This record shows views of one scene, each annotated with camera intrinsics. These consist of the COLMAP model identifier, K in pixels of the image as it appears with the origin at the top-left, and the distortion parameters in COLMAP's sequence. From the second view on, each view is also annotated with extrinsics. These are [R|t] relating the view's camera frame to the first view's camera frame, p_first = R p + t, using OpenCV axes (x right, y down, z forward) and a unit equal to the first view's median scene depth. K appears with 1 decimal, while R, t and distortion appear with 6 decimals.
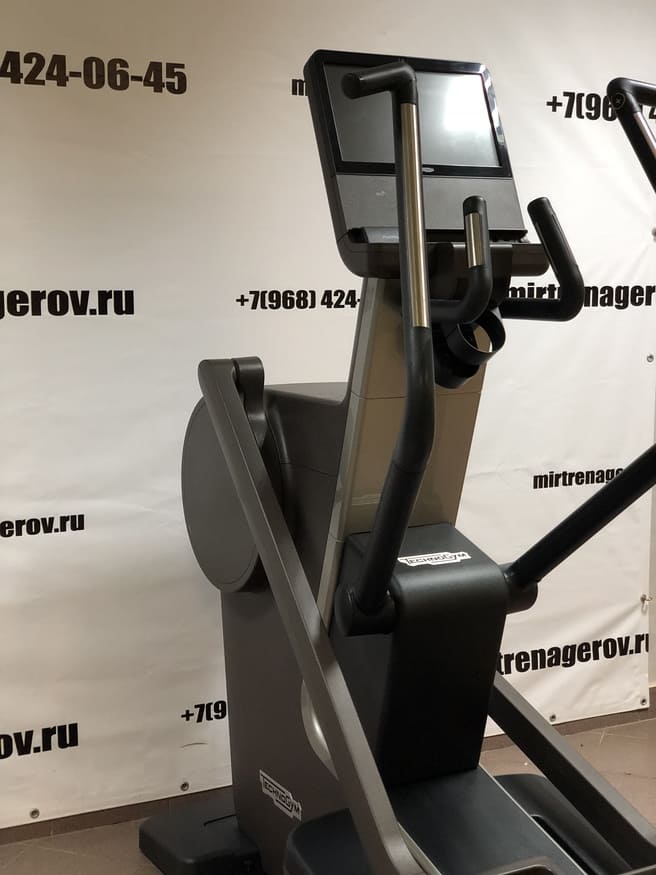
lens RADIAL K [[1310.4, 0, 323.1], [0, 1310.4, 431.5], [0, 0, 1]] dist [0.130869, -0.592874]
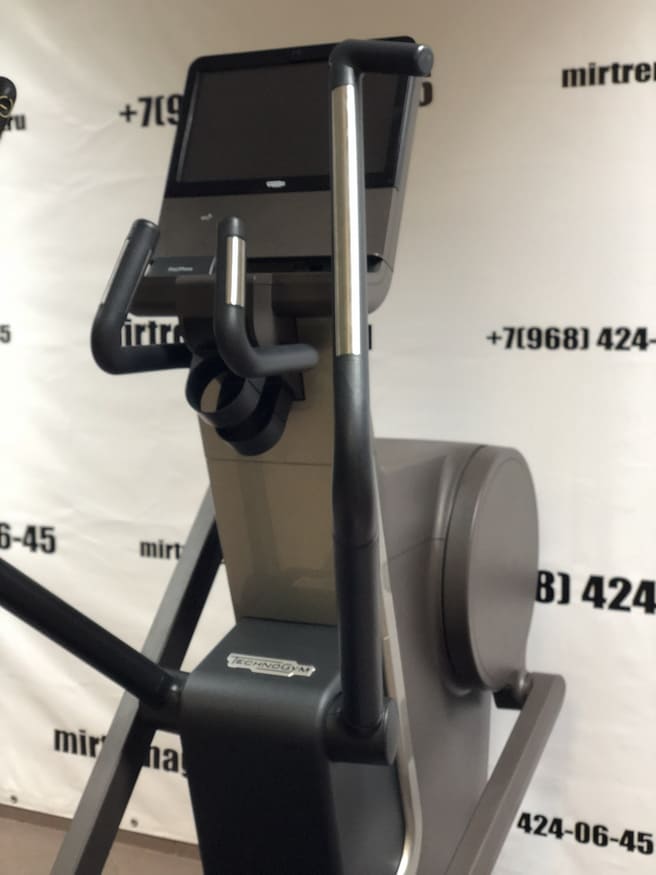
lens RADIAL K [[1310.4, 0, 323.1], [0, 1310.4, 431.5], [0, 0, 1]] dist [0.130869, -0.592874]
pose [[0.600027, 0.076178, -0.796344, 0.552382], [-0.094628, 0.995226, 0.023902, -0.049638], [0.794363, 0.061015, 0.604371, 0.401391]]
